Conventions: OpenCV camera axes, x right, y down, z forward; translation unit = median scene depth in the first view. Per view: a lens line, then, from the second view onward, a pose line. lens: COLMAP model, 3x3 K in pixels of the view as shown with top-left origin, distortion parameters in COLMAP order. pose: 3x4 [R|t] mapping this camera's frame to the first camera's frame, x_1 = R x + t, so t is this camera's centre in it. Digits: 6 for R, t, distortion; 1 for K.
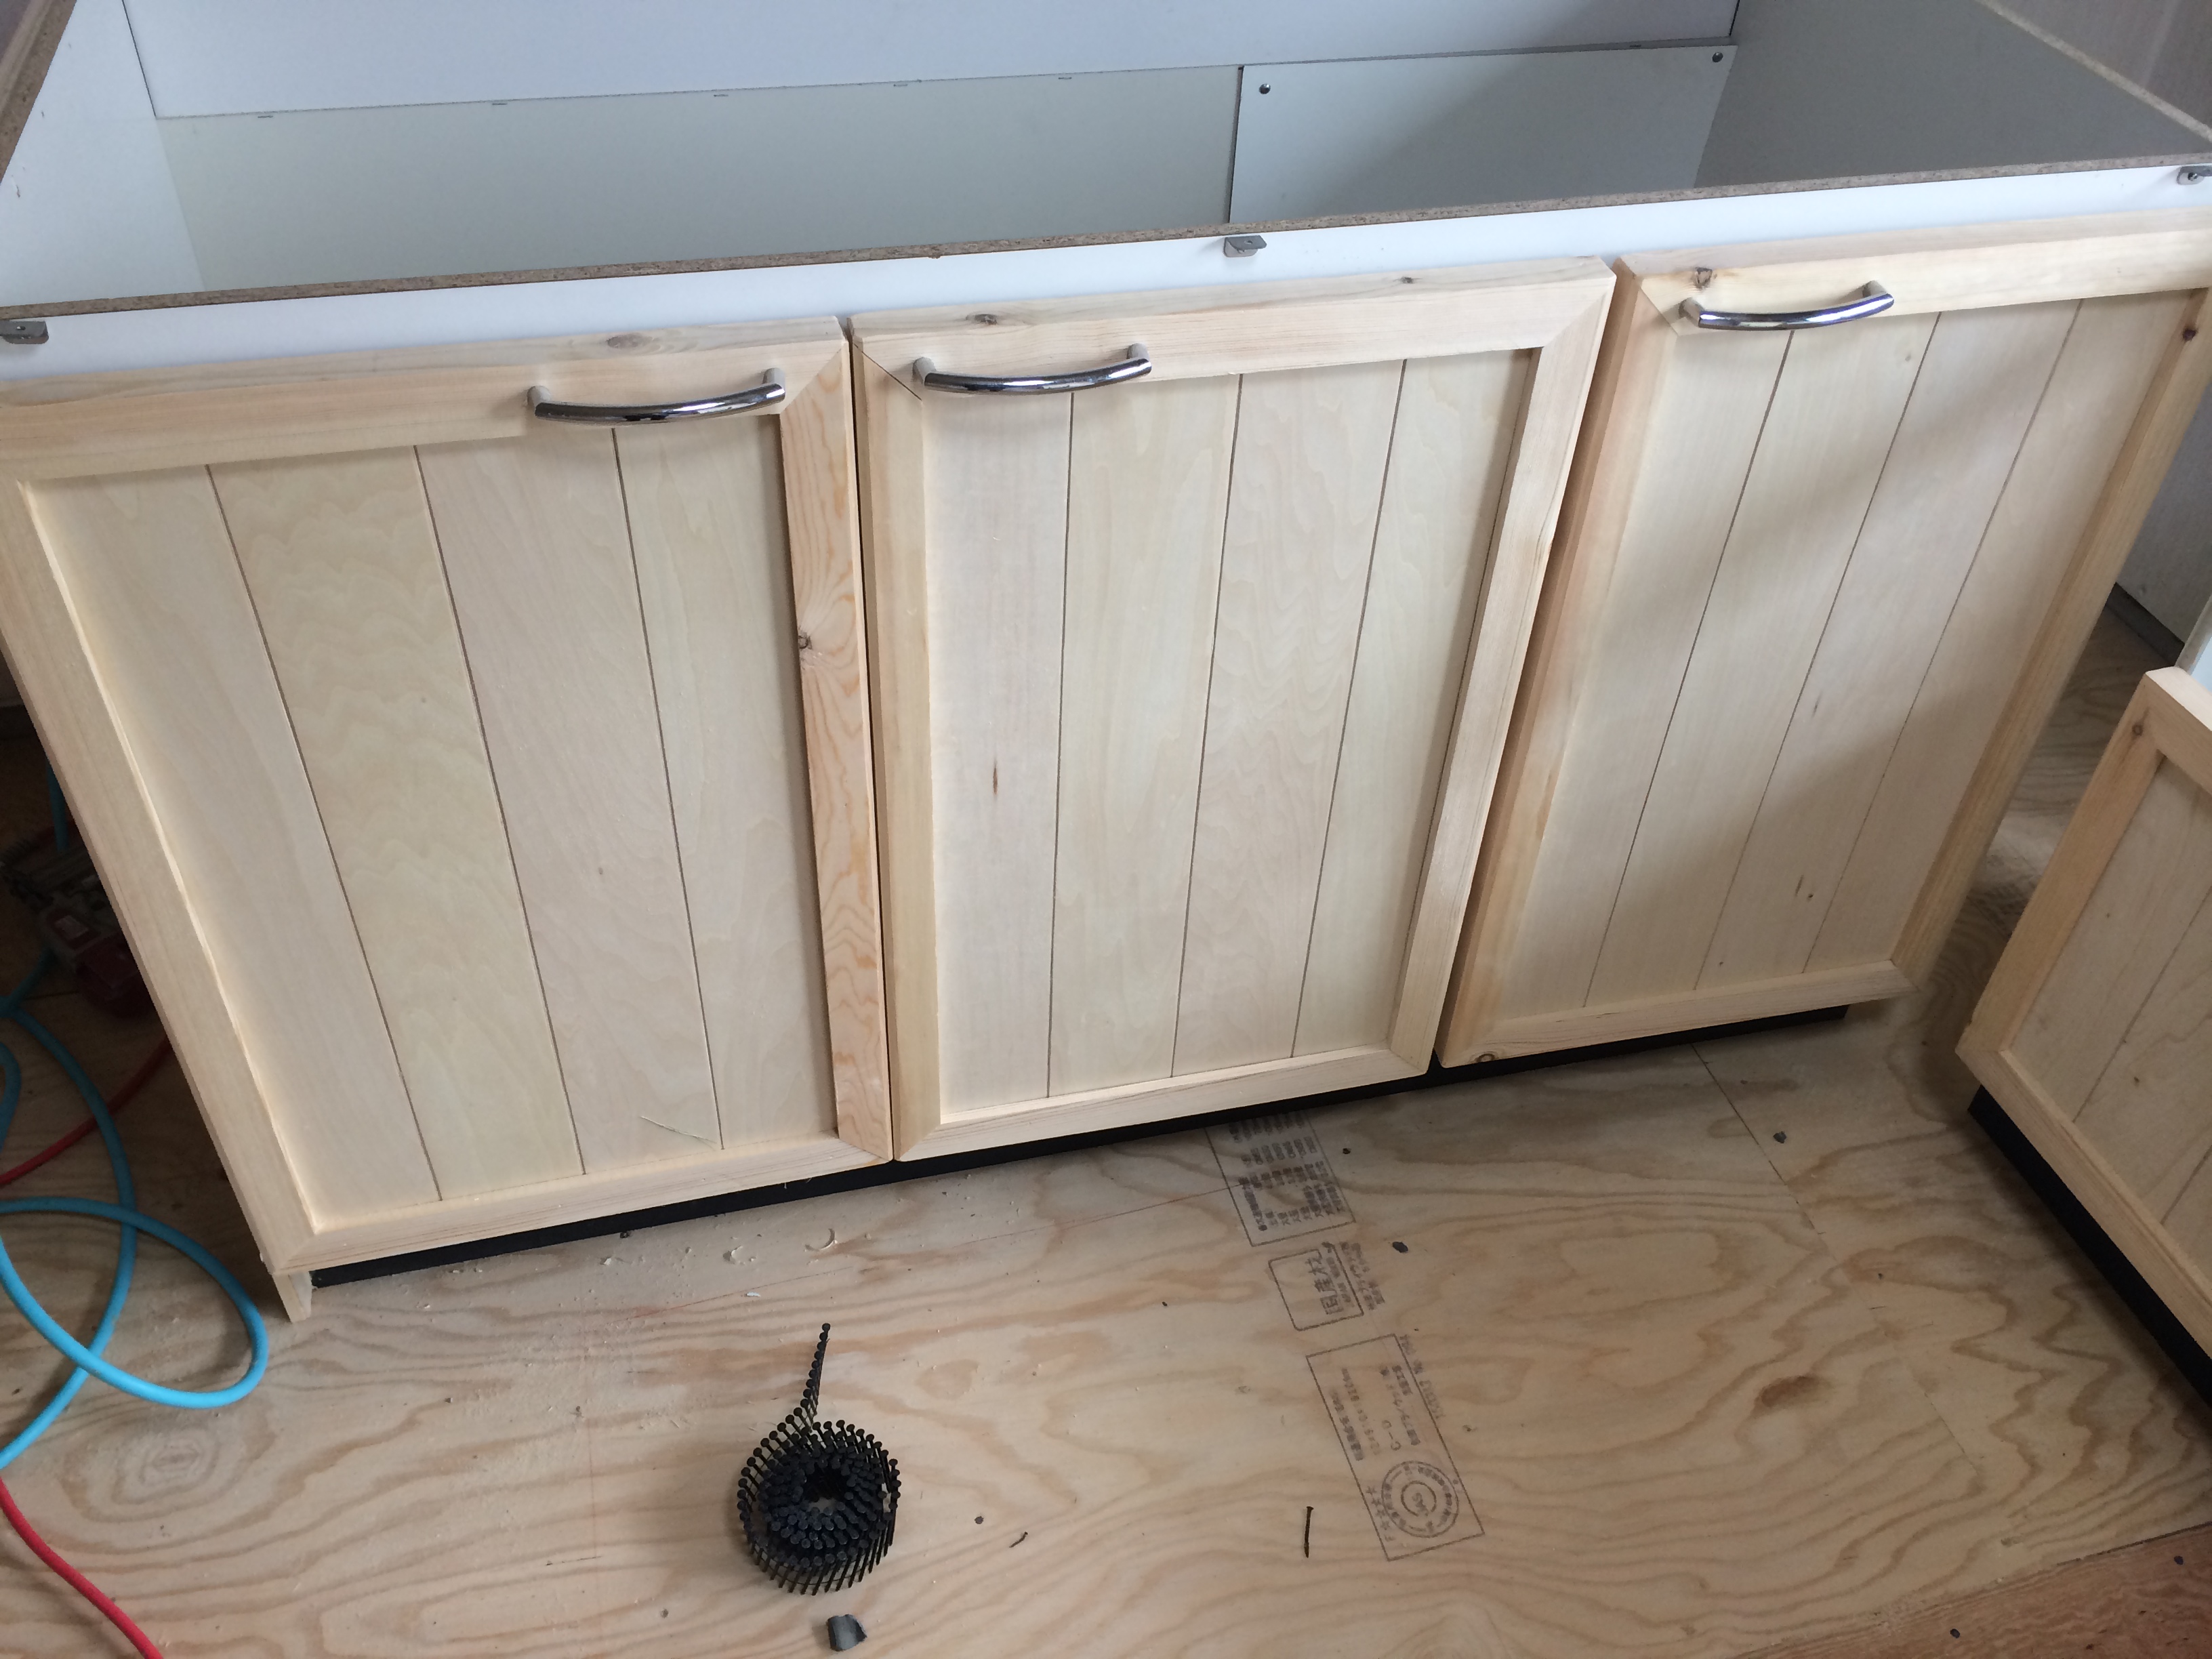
lens RADIAL K [[1887.3, 0, 1102.7], [0, 1887.3, 826.1], [0, 0, 1]] dist [0.074148, -0.101596]
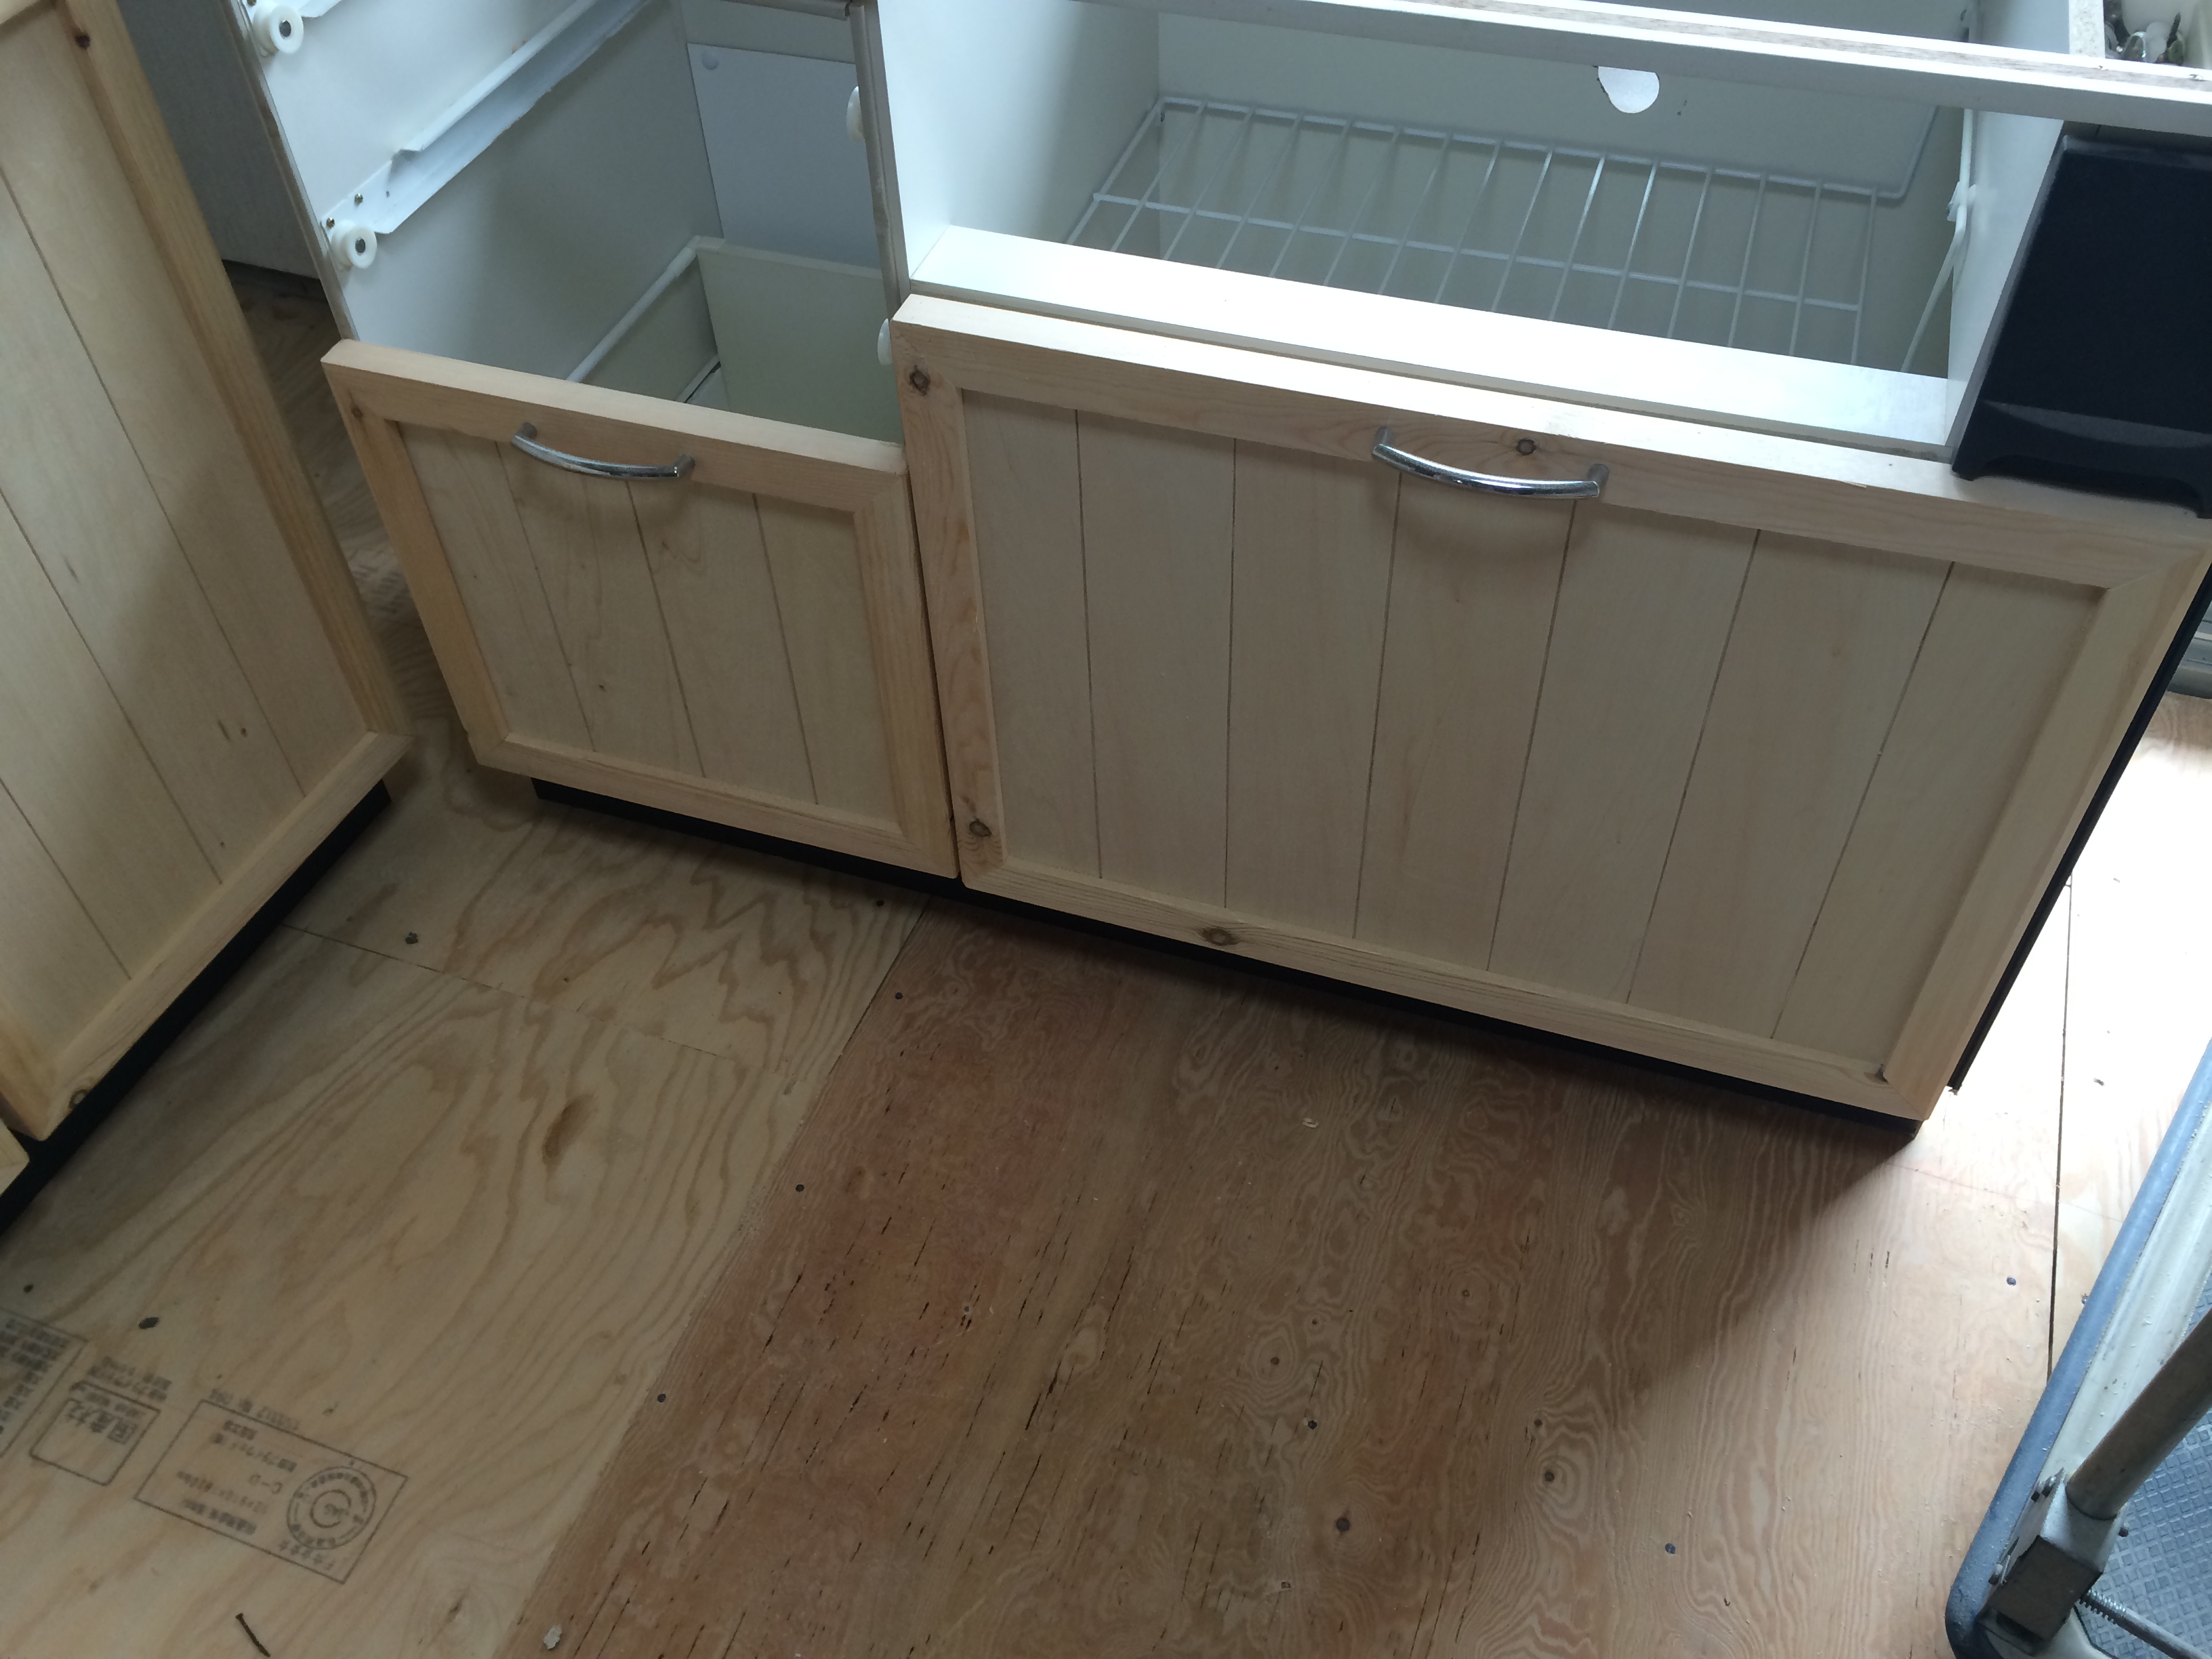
lens RADIAL K [[1887.3, 0, 1106.8], [0, 1887.3, 827.4], [0, 0, 1]] dist [0.074148, -0.101596]
pose [[0.585067, -0.633132, 0.506795, 0.117513], [0.576865, 0.764134, 0.288664, 0.048384], [-0.570021, 0.123465, 0.812301, -0.003883]]
